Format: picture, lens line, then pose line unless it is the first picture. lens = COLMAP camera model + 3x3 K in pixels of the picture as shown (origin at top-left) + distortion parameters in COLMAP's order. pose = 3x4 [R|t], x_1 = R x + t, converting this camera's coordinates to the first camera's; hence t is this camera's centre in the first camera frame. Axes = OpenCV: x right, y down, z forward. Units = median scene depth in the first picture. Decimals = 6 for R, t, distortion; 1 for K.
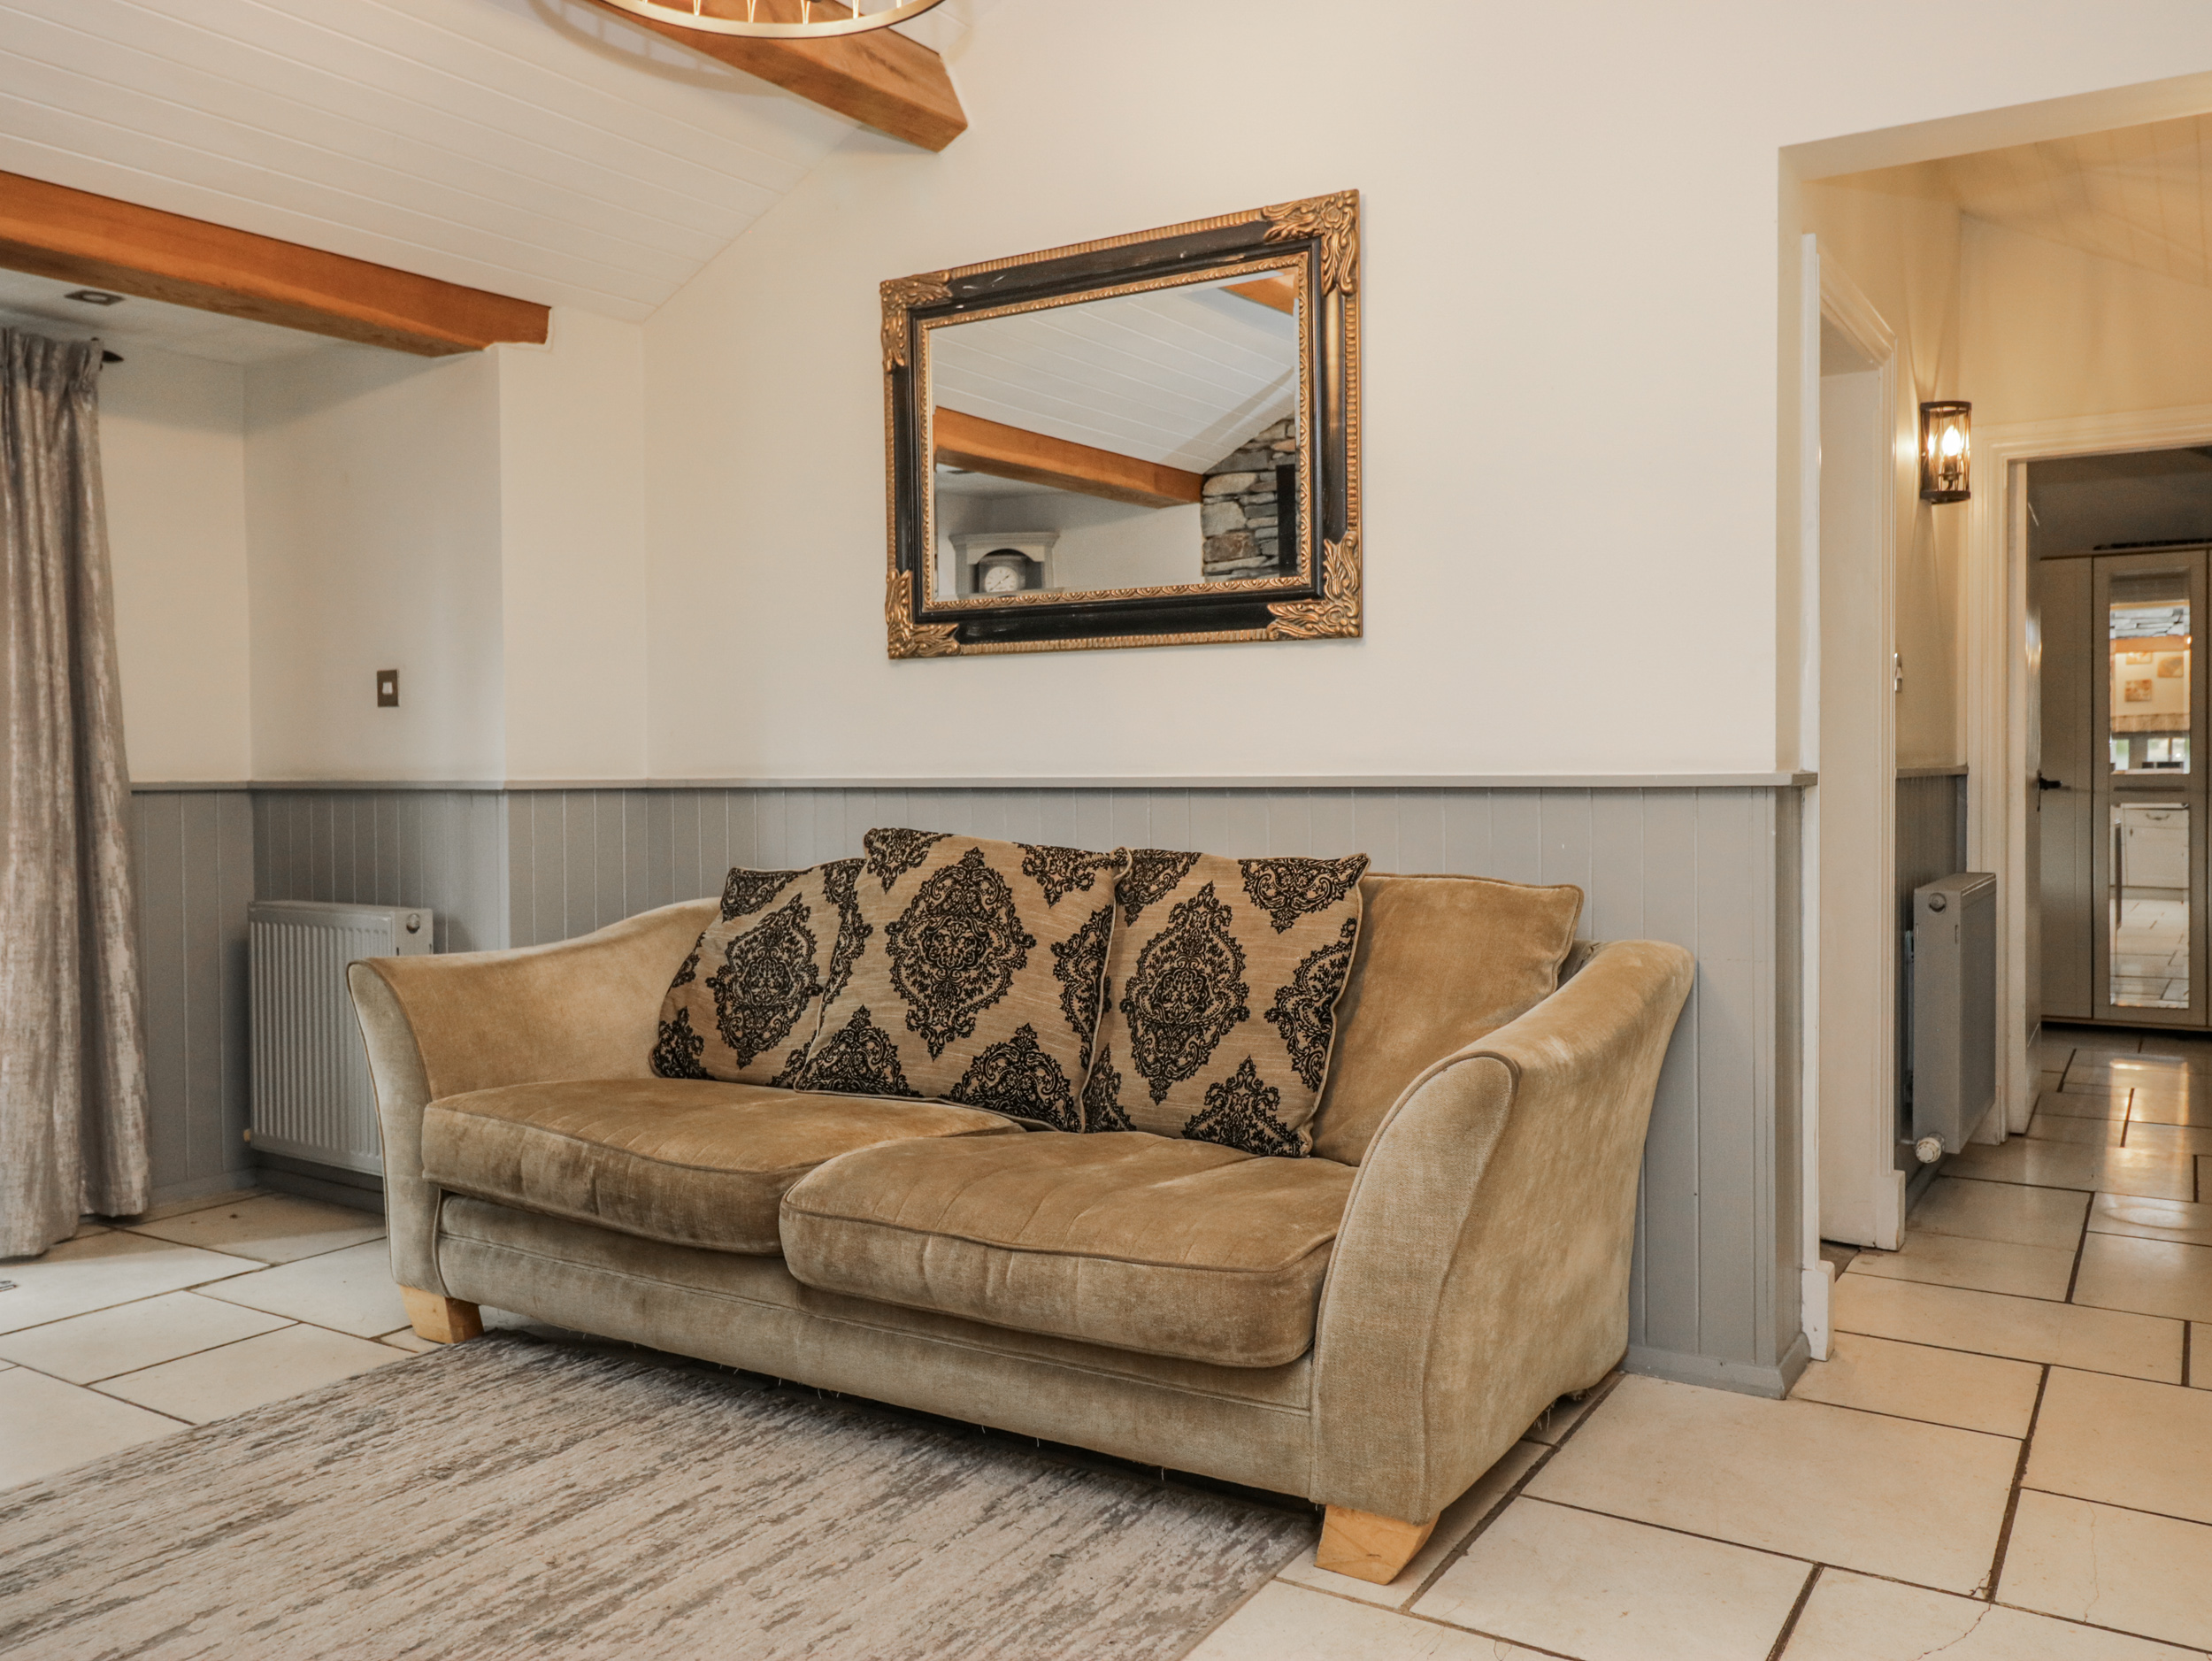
lens RADIAL K [[1961.5, 0, 1106.0], [0, 1961.5, 830.5], [0, 0, 1]] dist [0.088788, -0.001170]
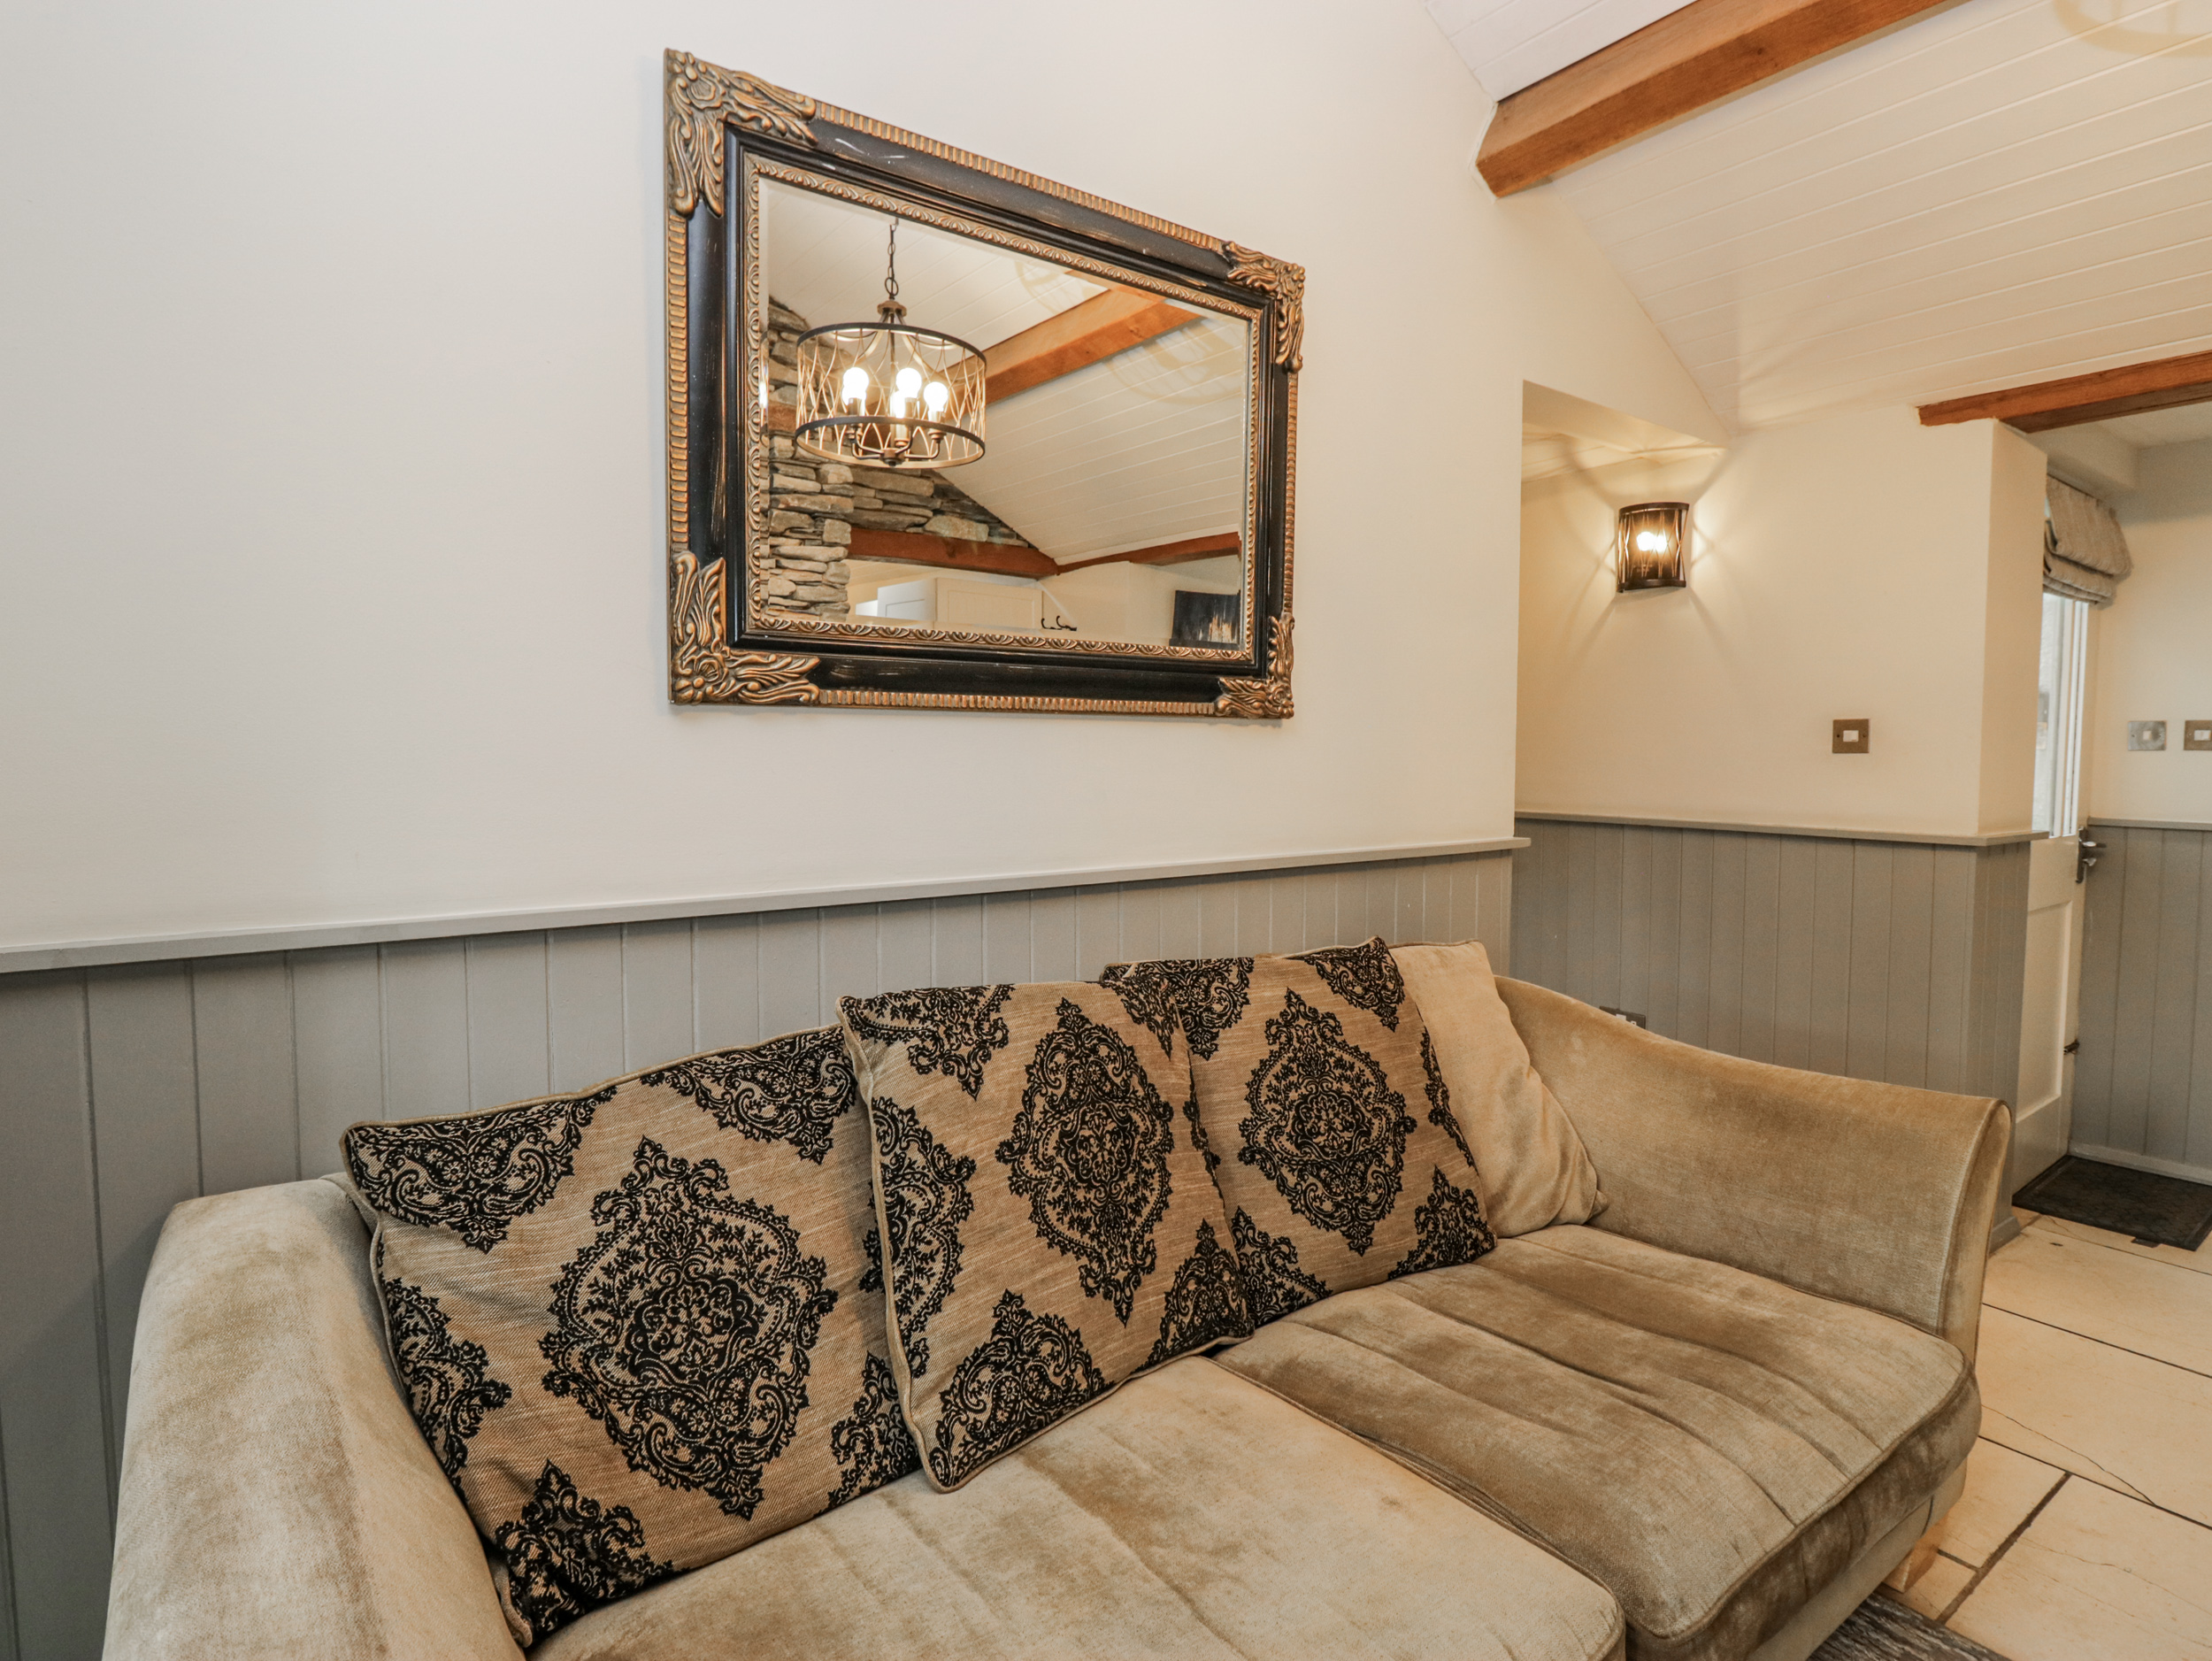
lens RADIAL K [[1163.1, 0, 1106.0], [0, 1163.1, 830.5], [0, 0, 1]] dist [0.000236, 0.000013]
pose [[0.339007, -0.057557, 0.939022, -0.446408], [0.023654, 0.998333, 0.052653, -0.072321], [-0.940486, 0.004361, 0.339803, 0.852780]]
